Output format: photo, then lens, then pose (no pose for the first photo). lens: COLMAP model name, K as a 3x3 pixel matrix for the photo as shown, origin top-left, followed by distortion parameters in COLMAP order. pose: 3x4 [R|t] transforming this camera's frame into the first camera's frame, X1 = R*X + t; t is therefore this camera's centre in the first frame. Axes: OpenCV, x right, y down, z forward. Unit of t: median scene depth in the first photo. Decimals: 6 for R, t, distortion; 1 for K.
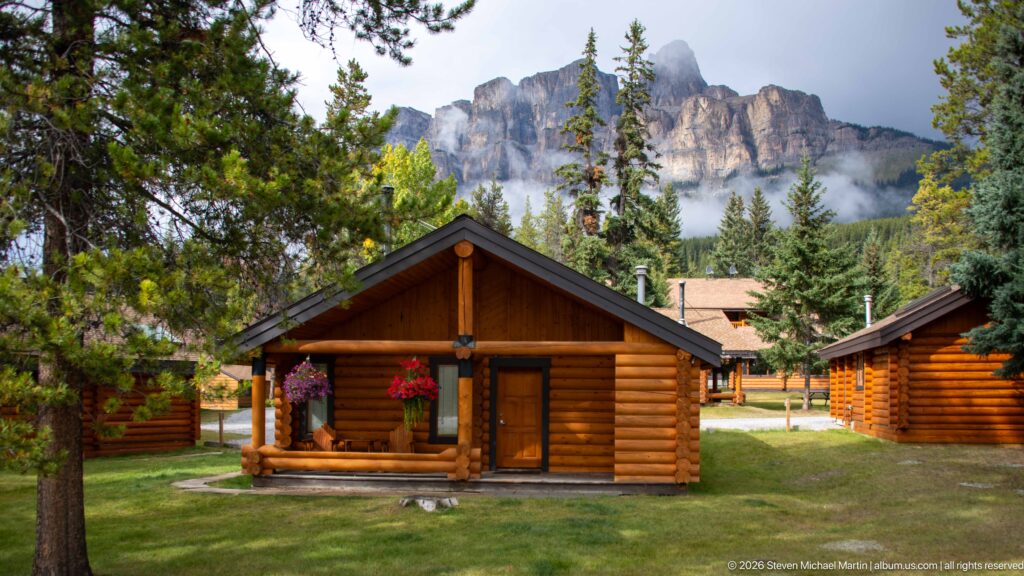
lens RADIAL K [[894.7, 0, 506.5], [0, 894.7, 344.8], [0, 0, 1]] dist [-0.066913, -0.013349]
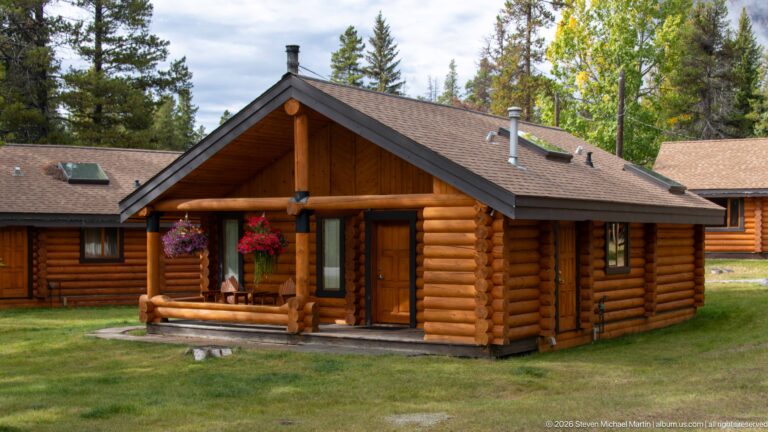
lens RADIAL K [[969.7, 0, 384.6], [0, 969.7, 216.9], [0, 0, 1]] dist [0.138402, 0.000000]
pose [[0.893945, -0.015751, -0.447900, 0.539694], [0.028570, 0.999352, 0.021877, -0.002954], [0.447265, -0.032353, 0.893816, 0.052367]]
